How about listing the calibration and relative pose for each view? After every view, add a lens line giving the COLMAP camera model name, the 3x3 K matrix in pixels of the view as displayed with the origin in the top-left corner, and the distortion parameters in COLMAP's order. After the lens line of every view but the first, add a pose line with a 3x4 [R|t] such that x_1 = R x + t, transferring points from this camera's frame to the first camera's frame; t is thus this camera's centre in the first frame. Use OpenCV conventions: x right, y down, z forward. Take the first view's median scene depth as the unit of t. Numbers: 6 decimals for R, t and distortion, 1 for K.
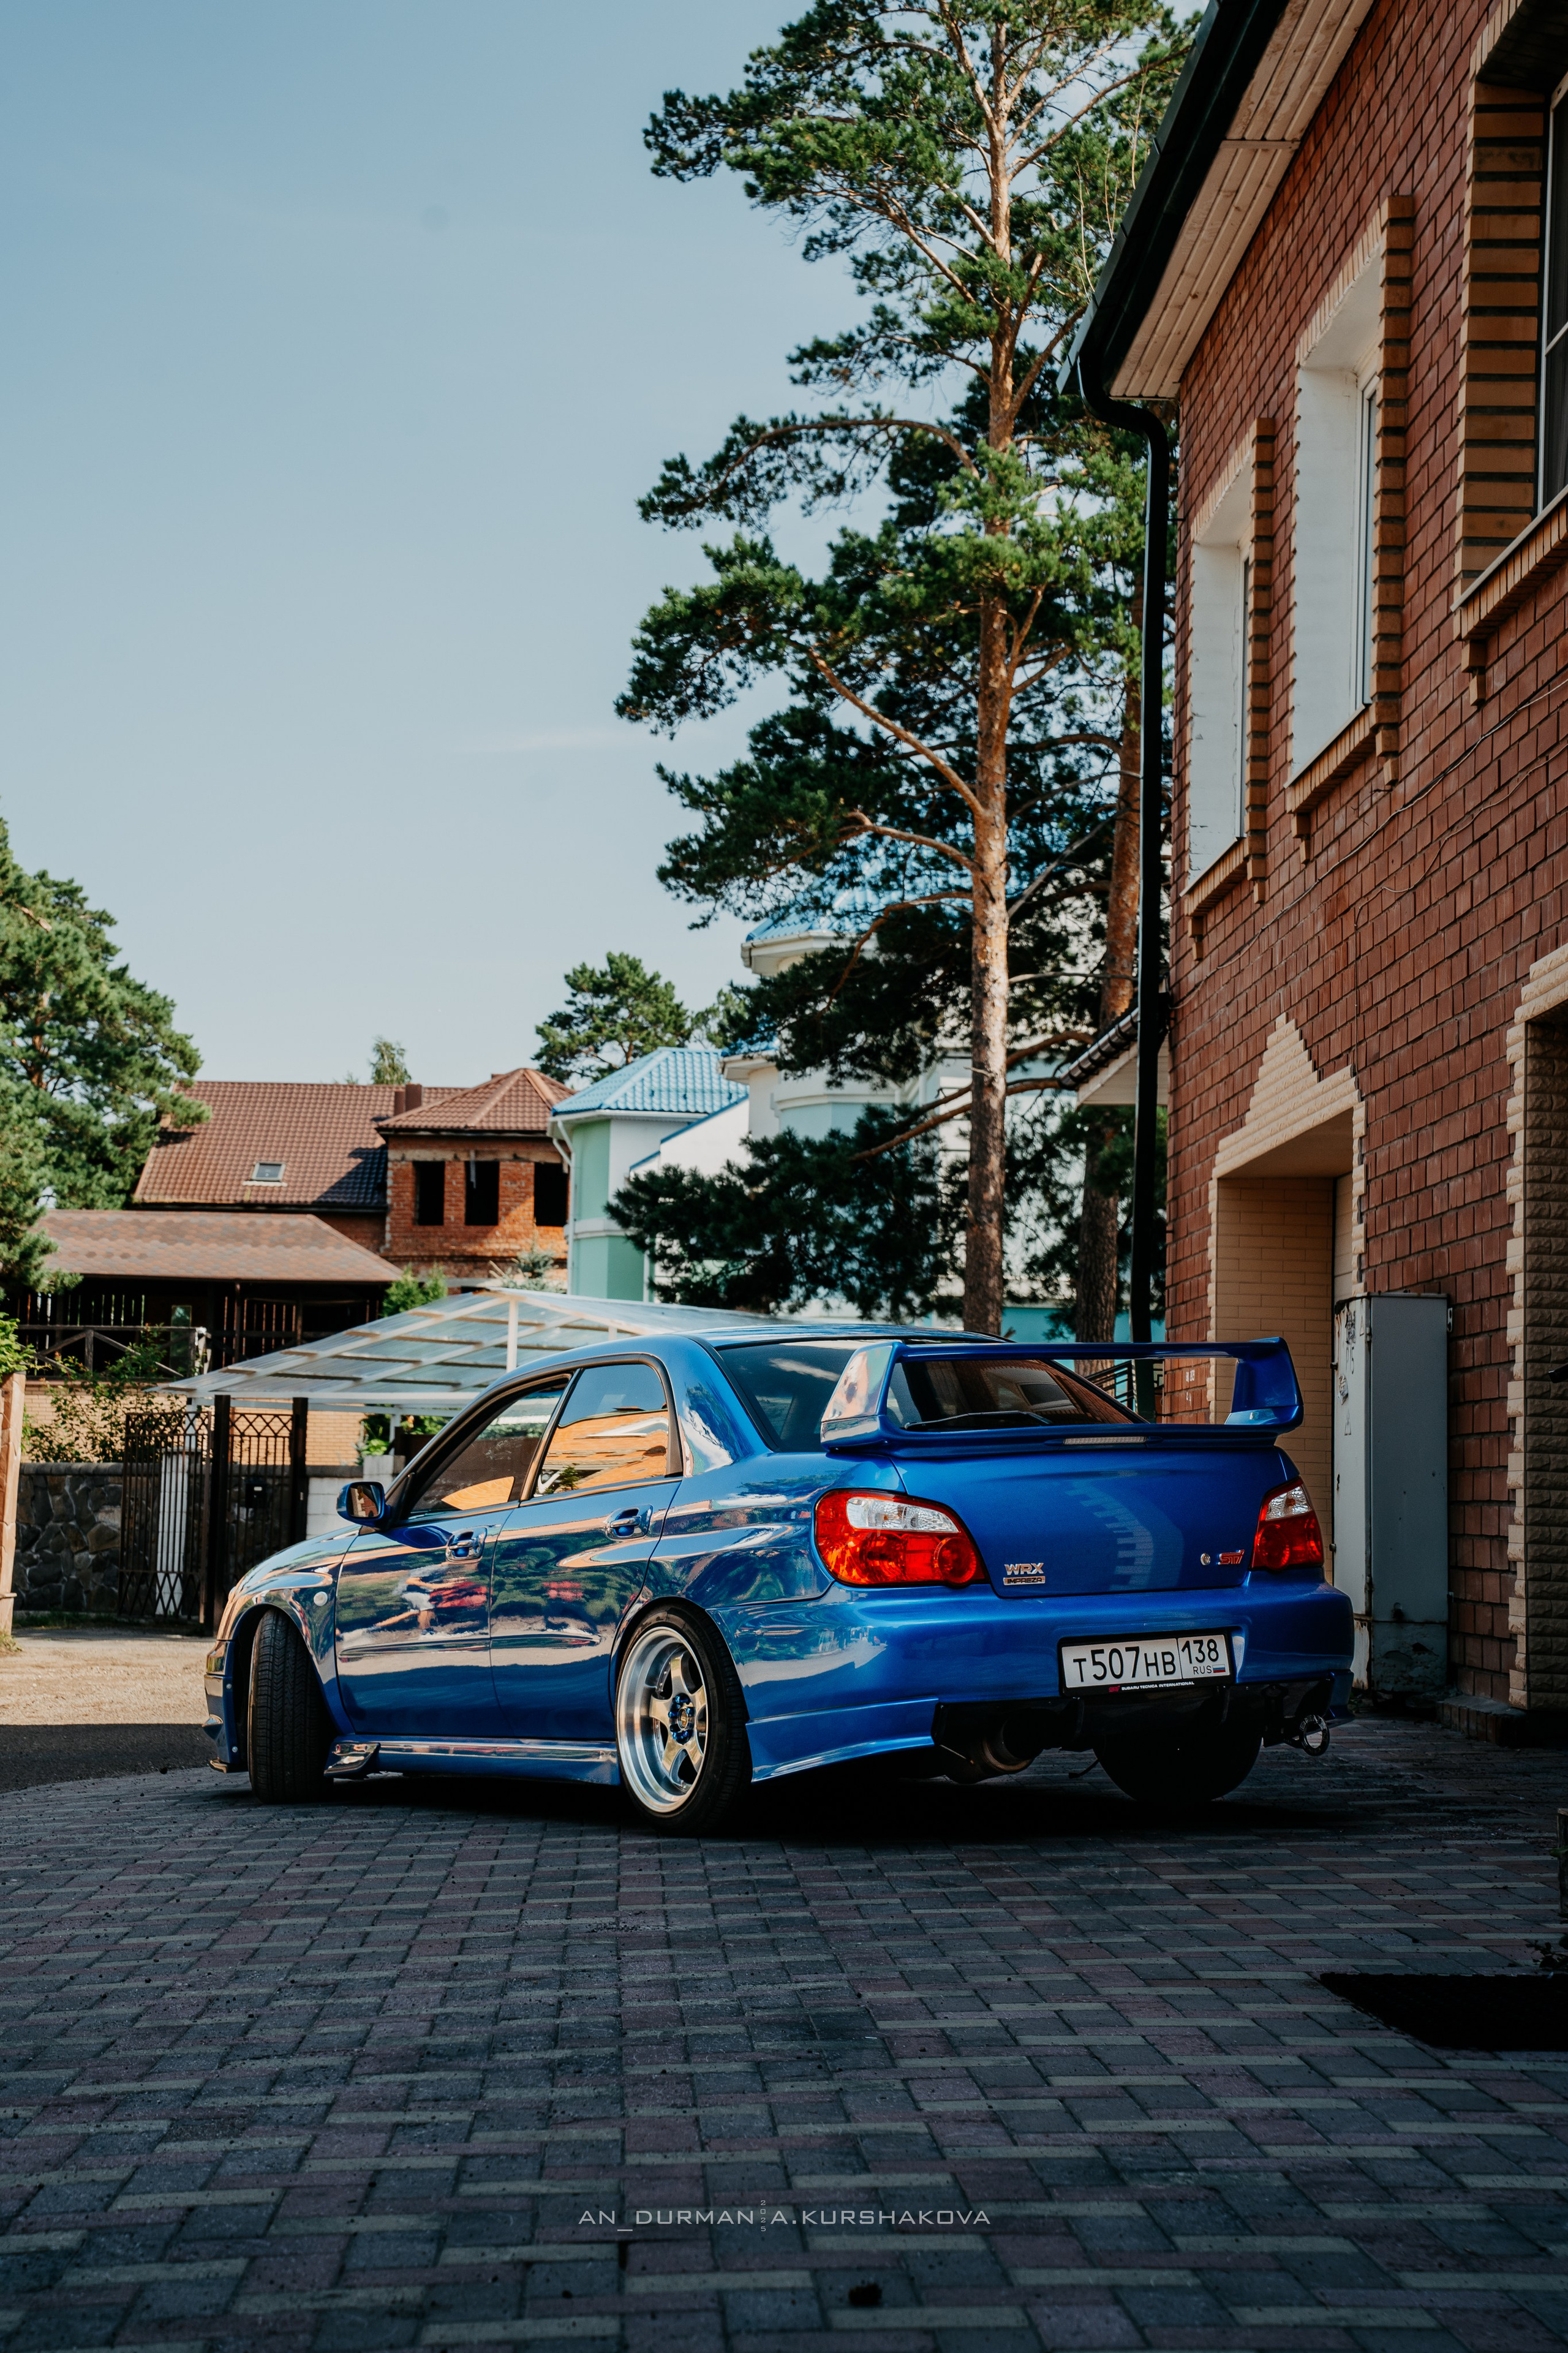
lens RADIAL K [[3868.6, 0, 786.4], [0, 3868.6, 1117.4], [0, 0, 1]] dist [0.326191, 0.252327]
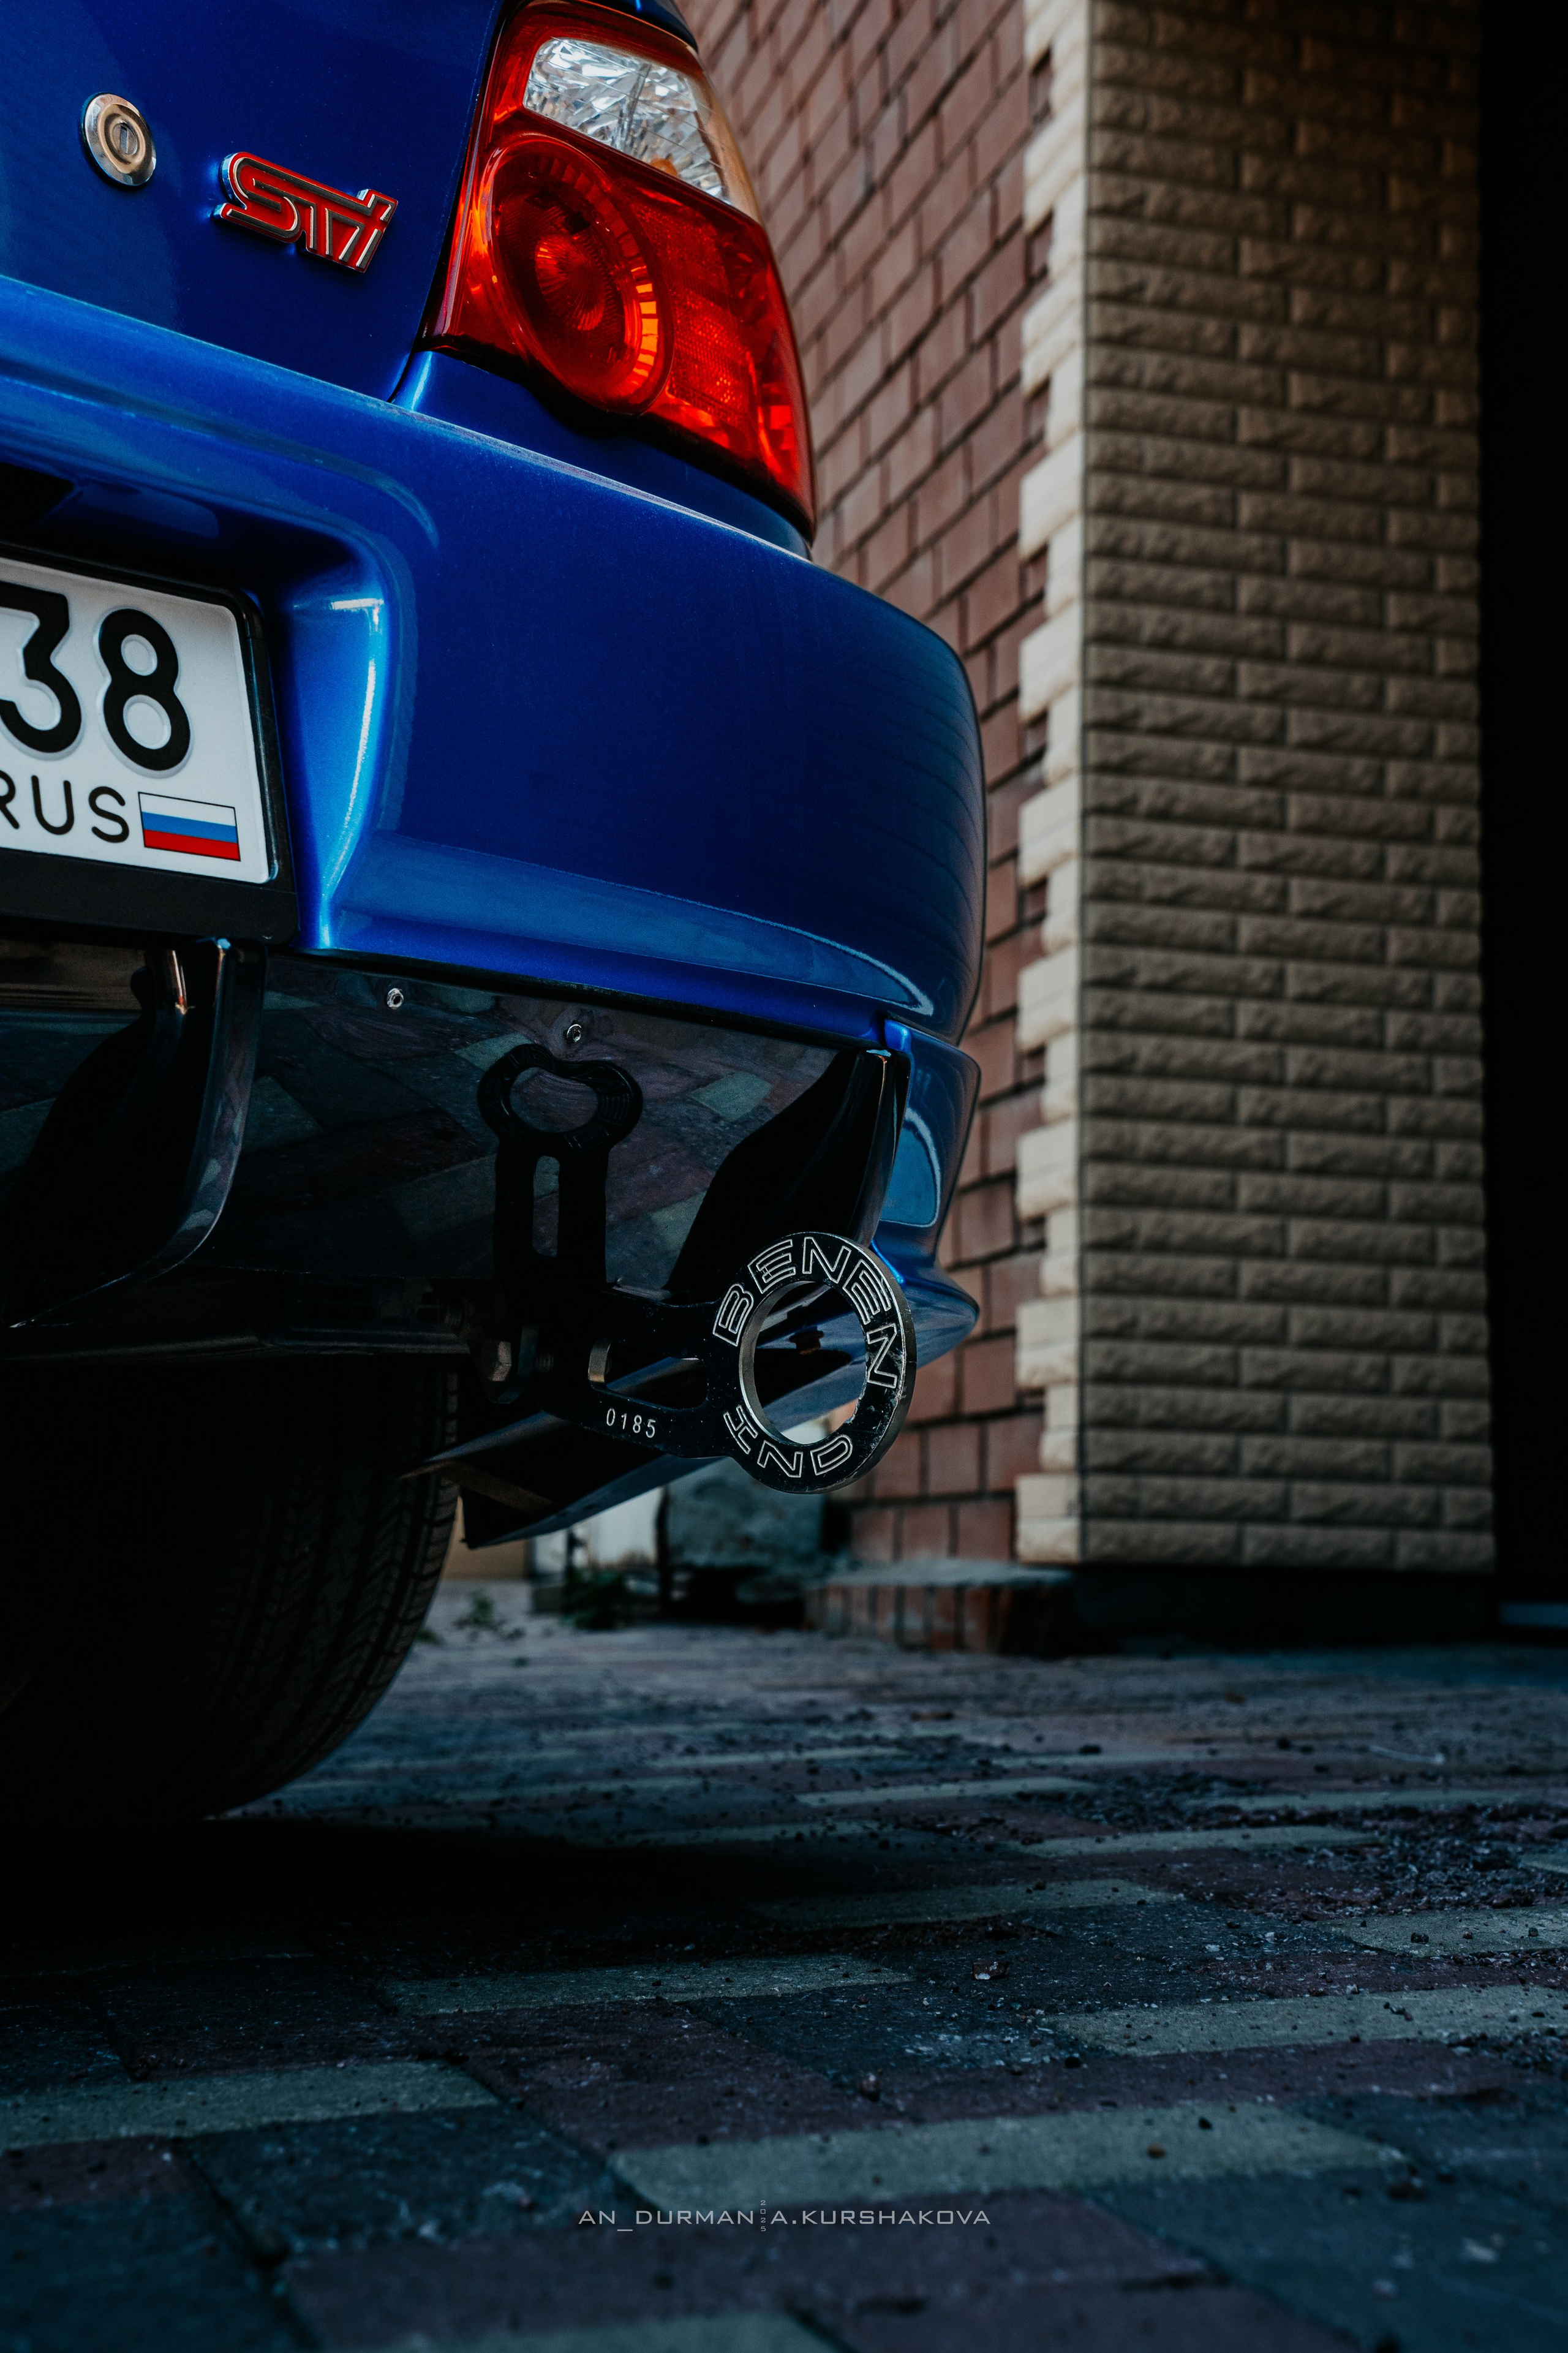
lens RADIAL K [[3226.5, 0, 784.0], [0, 3226.5, 1176.5], [0, 0, 1]] dist [0.206227, 0.061671]
pose [[0.972198, 0.021285, 0.233191, 0.080750], [-0.014955, 0.999471, -0.028878, 0.120334], [-0.233682, 0.024588, 0.972002, 0.683908]]
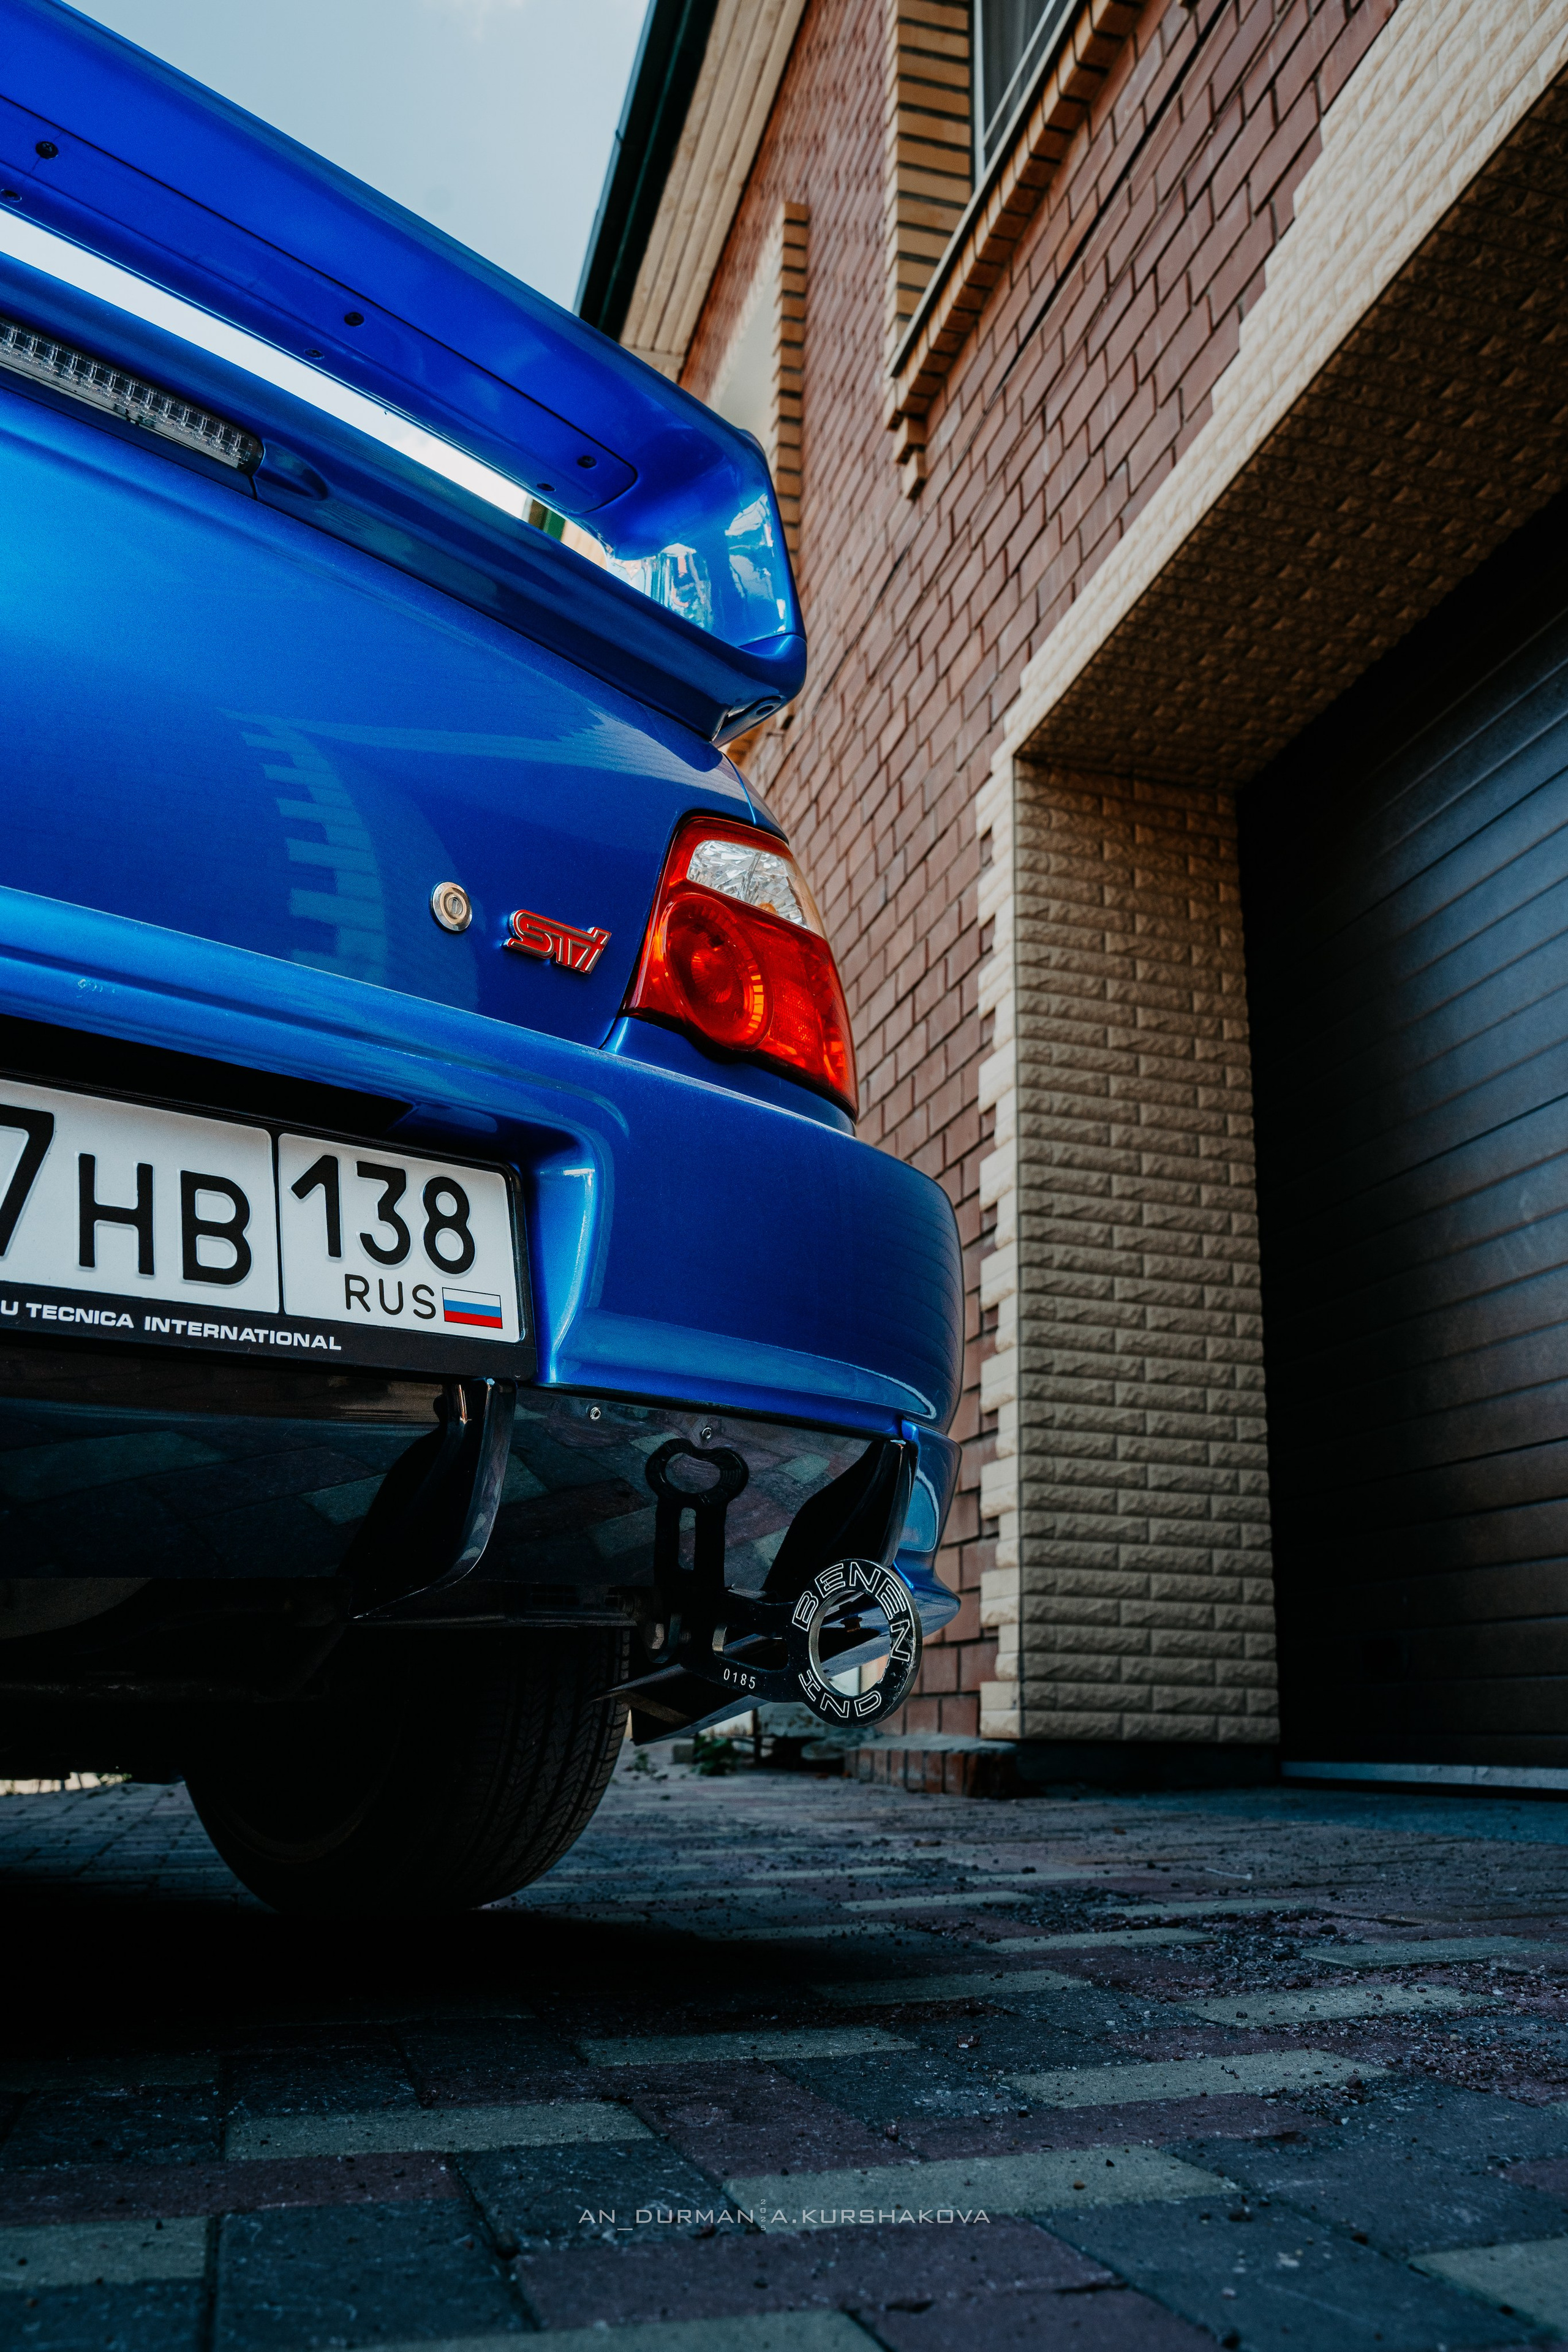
lens RADIAL K [[1991.1, 0, 784.0], [0, 1991.1, 1176.0], [0, 0, 1]] dist [-0.076402, 0.015353]
pose [[0.977342, 0.060116, 0.202948, 0.080791], [-0.023641, 0.983824, -0.177573, 0.118055], [-0.210340, 0.168751, 0.962954, 0.685417]]
